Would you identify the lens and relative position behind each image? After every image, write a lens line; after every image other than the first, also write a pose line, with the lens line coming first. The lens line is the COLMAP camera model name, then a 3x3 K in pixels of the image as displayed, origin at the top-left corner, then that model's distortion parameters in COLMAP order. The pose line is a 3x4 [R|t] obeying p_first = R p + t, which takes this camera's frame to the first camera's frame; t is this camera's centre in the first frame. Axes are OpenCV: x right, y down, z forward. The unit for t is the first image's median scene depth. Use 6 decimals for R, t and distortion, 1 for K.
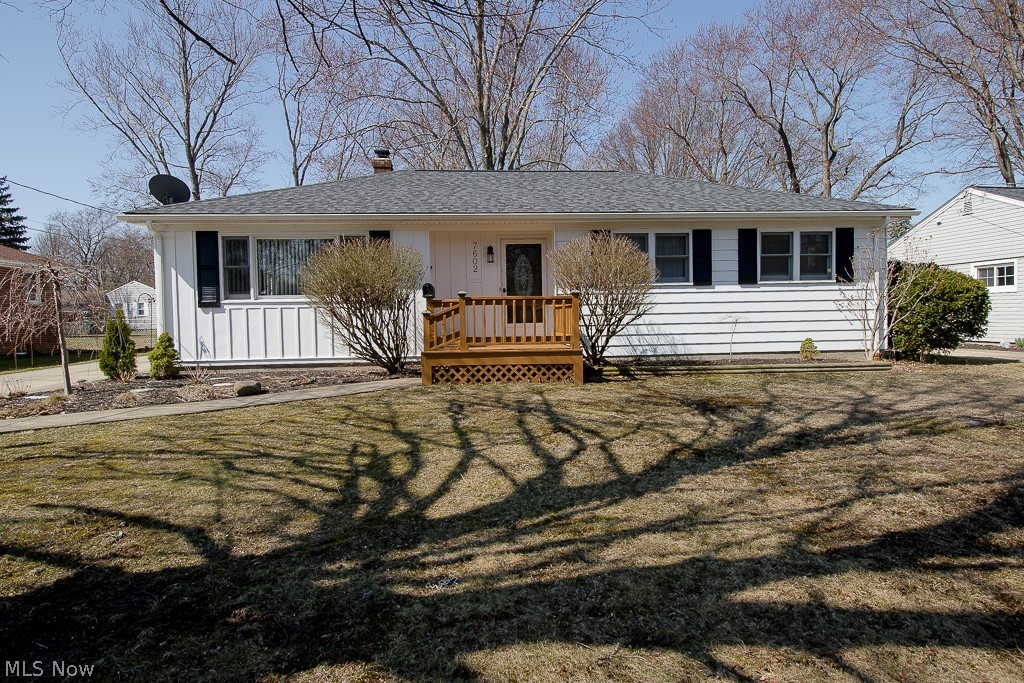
lens RADIAL K [[592.9, 0, 509.1], [0, 592.9, 322.9], [0, 0, 1]] dist [0.004282, 0.001231]
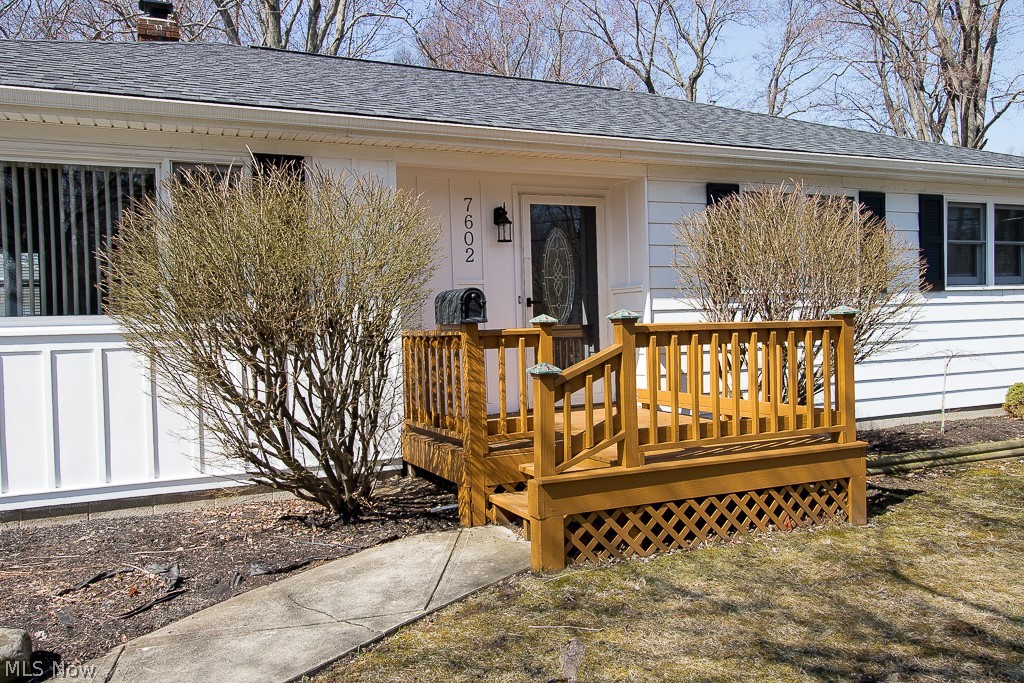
lens RADIAL K [[815.3, 0, 512.0], [0, 815.3, 341.5], [0, 0, 1]] dist [0.010727, 0.000159]
pose [[0.935011, -0.017599, 0.354182, -0.269353], [0.016476, 0.999845, 0.006185, -0.030474], [-0.354236, 0.000053, 0.935156, 0.433286]]
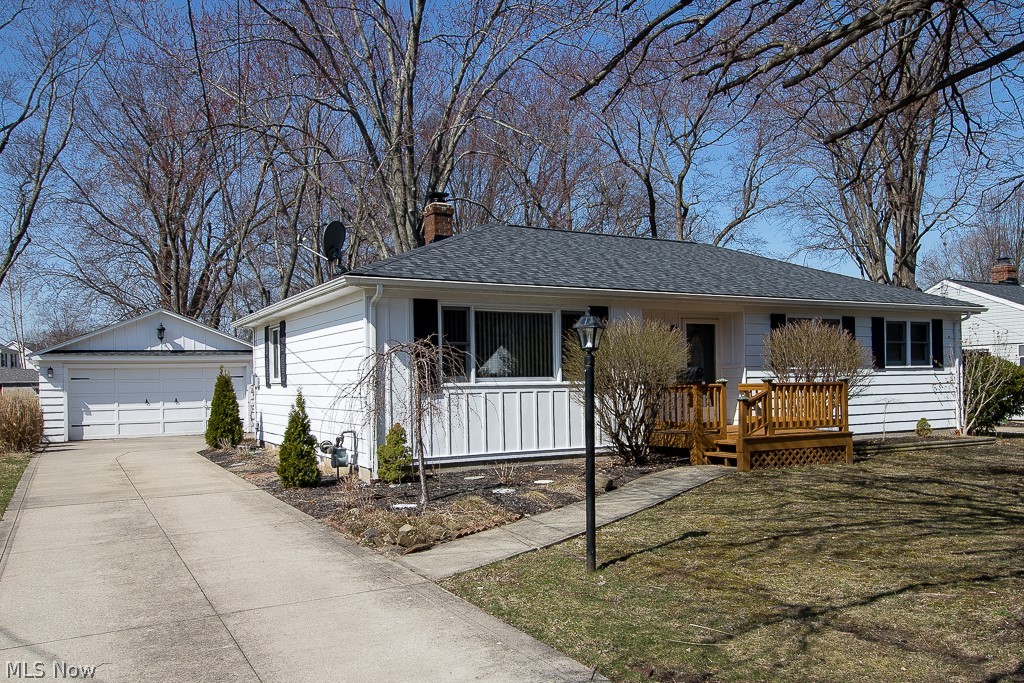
lens RADIAL K [[831.5, 0, 545.4], [0, 831.5, 387.2], [0, 0, 1]] dist [0.011279, 0.003567]
pose [[0.898416, -0.001103, 0.439144, -0.851056], [0.009470, 0.999813, -0.016862, -0.012293], [-0.439043, 0.019307, 0.898259, -0.095032]]
